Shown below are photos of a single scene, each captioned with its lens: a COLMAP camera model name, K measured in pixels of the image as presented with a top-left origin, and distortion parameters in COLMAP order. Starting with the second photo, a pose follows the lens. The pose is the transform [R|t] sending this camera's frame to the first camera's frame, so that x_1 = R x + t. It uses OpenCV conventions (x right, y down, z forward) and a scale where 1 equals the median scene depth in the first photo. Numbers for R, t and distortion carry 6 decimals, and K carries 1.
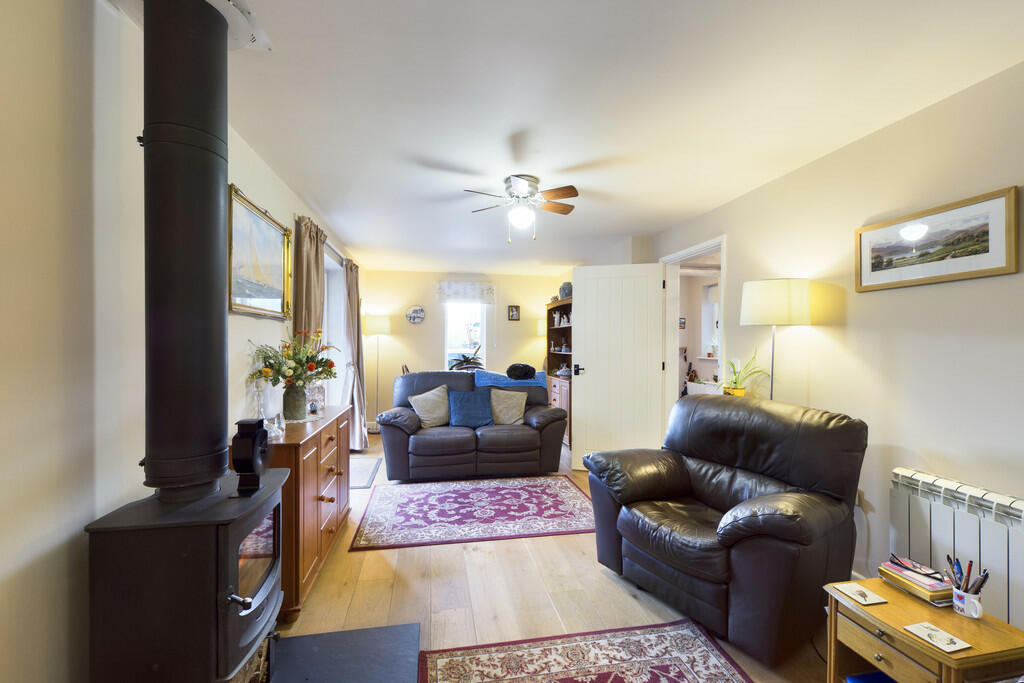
lens RADIAL K [[436.6, 0, 511.2], [0, 436.6, 343.9], [0, 0, 1]] dist [0.000217, 0.000478]
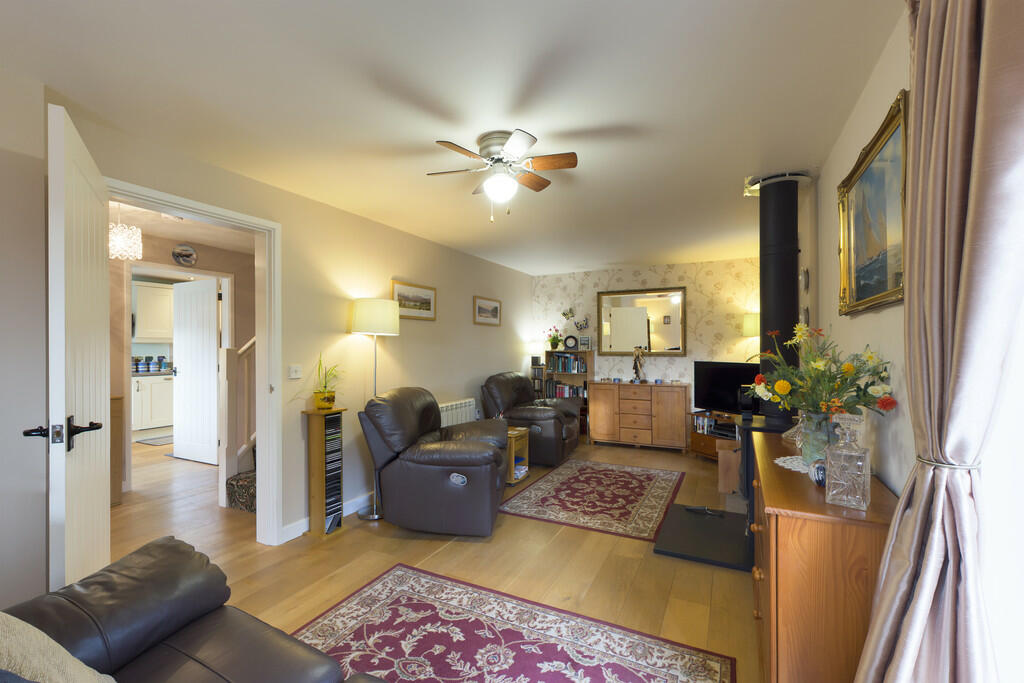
lens RADIAL K [[436.6, 0, 511.2], [0, 436.6, 343.9], [0, 0, 1]] dist [0.000217, 0.000478]
pose [[-0.796899, 0.000698, 0.604112, -0.552585], [0.001056, 0.999999, 0.000238, -0.014252], [-0.604111, 0.000828, -0.796900, 1.910882]]
